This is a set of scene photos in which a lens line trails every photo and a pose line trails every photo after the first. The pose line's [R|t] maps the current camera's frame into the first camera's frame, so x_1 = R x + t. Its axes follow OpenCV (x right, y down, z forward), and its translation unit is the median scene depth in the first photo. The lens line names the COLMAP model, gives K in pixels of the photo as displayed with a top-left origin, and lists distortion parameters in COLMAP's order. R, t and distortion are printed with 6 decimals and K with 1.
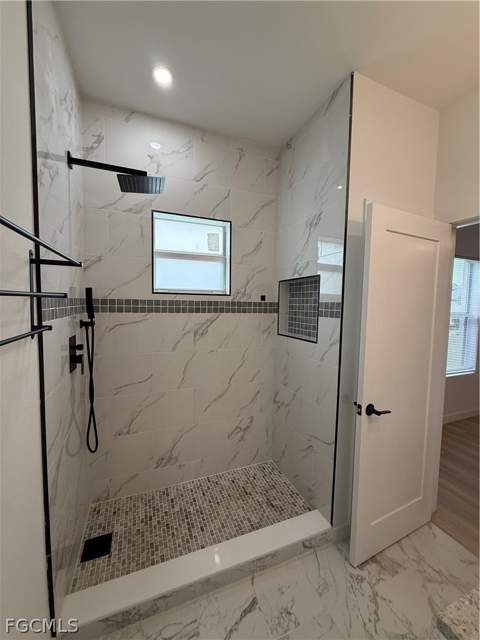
lens RADIAL K [[254.5, 0, 239.9], [0, 254.5, 319.4], [0, 0, 1]] dist [-0.000390, -0.000192]
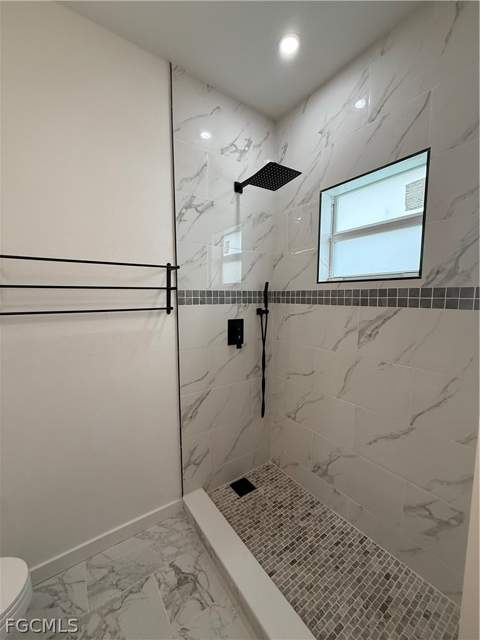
lens RADIAL K [[254.5, 0, 239.9], [0, 254.5, 319.4], [0, 0, 1]] dist [-0.000390, -0.000192]
pose [[0.242467, 0.070090, -0.967624, 0.475210], [-0.060037, 0.996559, 0.057142, -0.007913], [0.968300, 0.044239, 0.245841, 0.497579]]
